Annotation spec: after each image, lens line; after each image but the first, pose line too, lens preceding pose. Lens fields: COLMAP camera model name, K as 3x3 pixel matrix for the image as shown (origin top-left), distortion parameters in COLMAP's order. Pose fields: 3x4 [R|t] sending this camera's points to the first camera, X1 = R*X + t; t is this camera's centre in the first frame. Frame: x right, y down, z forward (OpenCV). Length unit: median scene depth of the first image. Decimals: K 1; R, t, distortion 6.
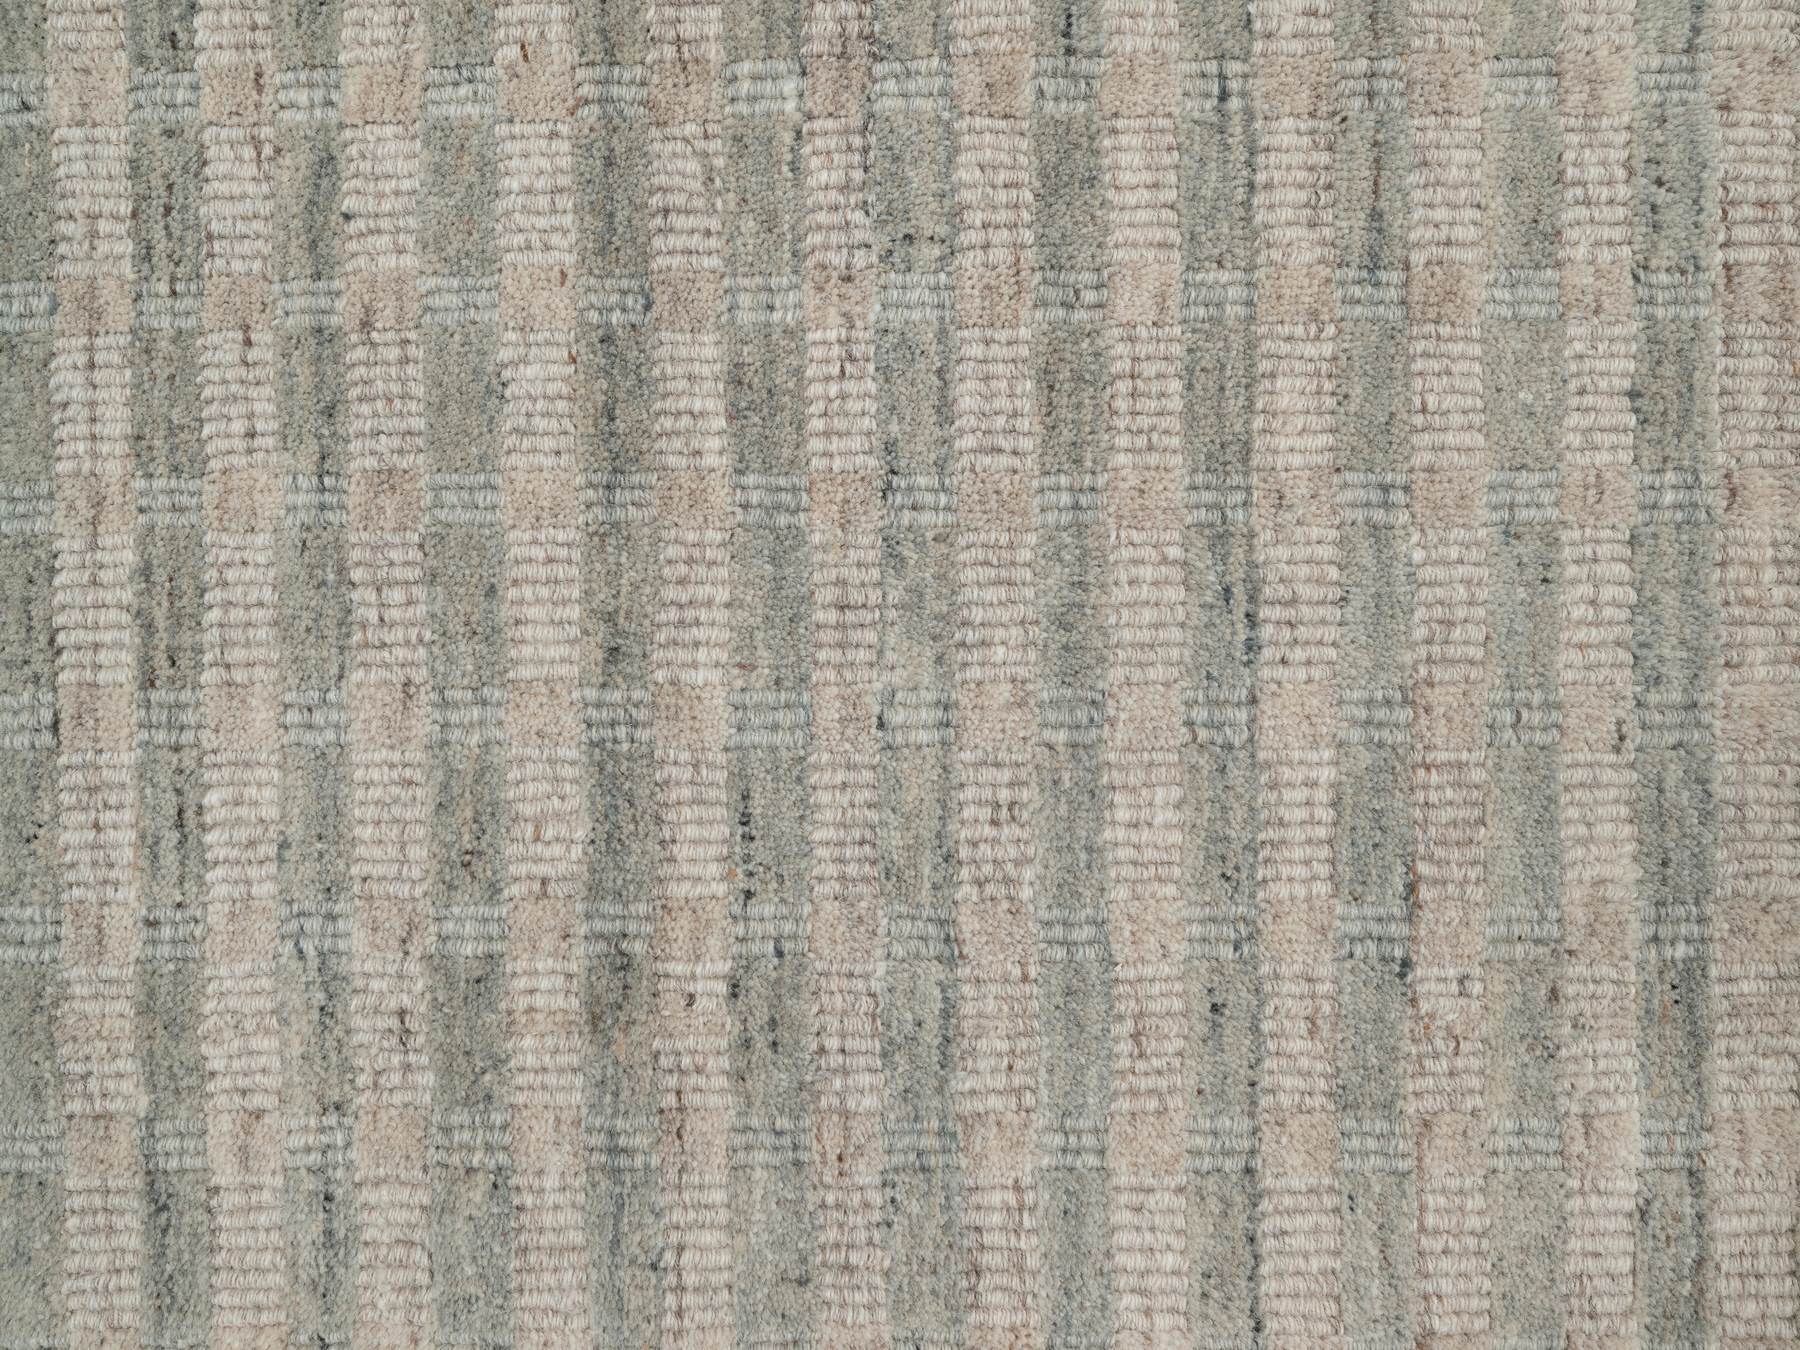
lens RADIAL K [[1573.4, 0, 902.2], [0, 1573.4, 676.4], [0, 0, 1]] dist [-0.000174, 0.012200]
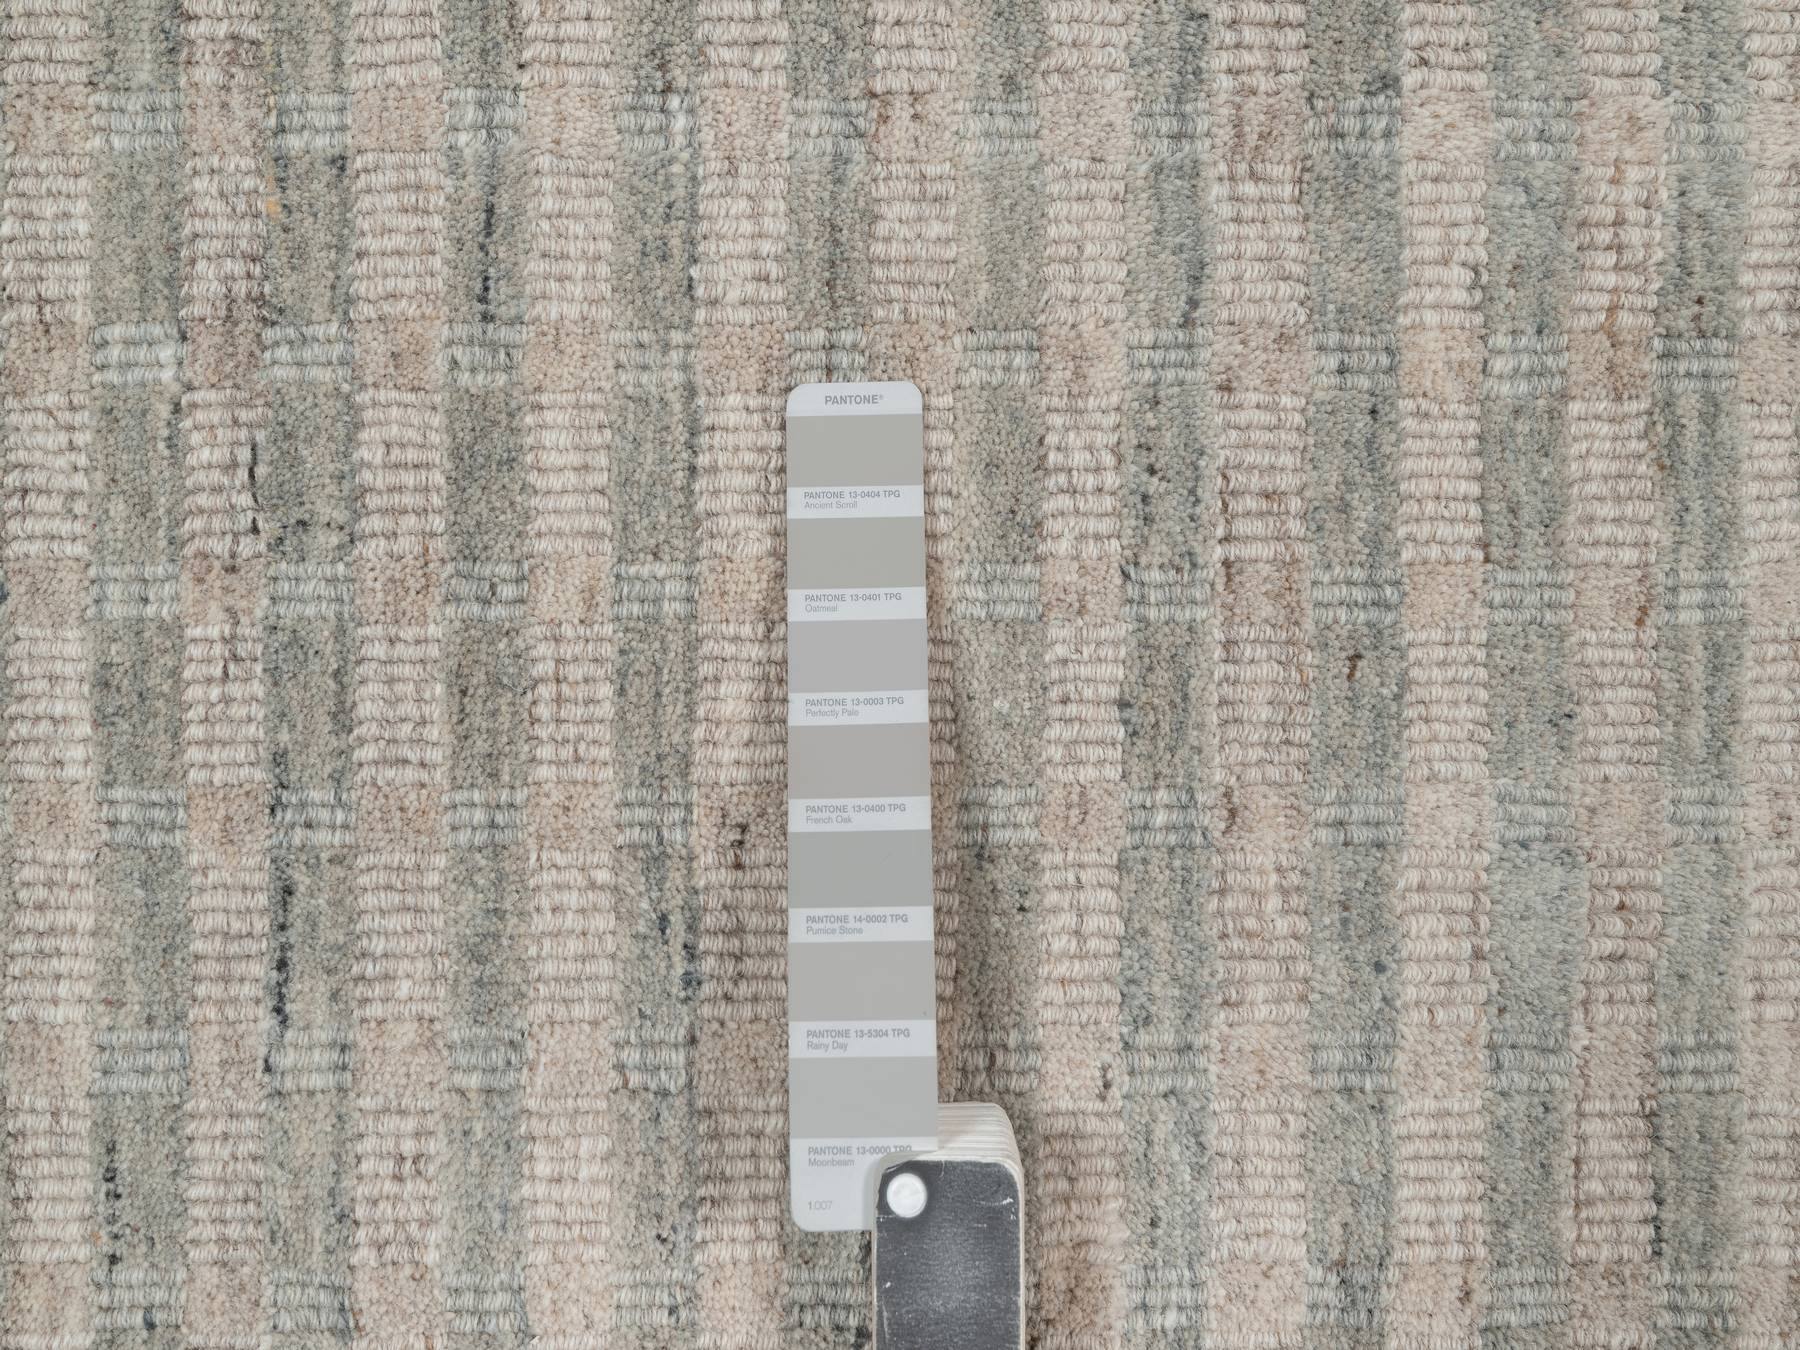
lens RADIAL K [[1573.4, 0, 901.3], [0, 1573.4, 673.3], [0, 0, 1]] dist [-0.000174, 0.012200]
pose [[0.999804, 0.013138, 0.014812, 0.327947], [-0.013094, 0.999909, -0.003111, -0.193995], [-0.014852, 0.002916, 0.999885, 0.103382]]
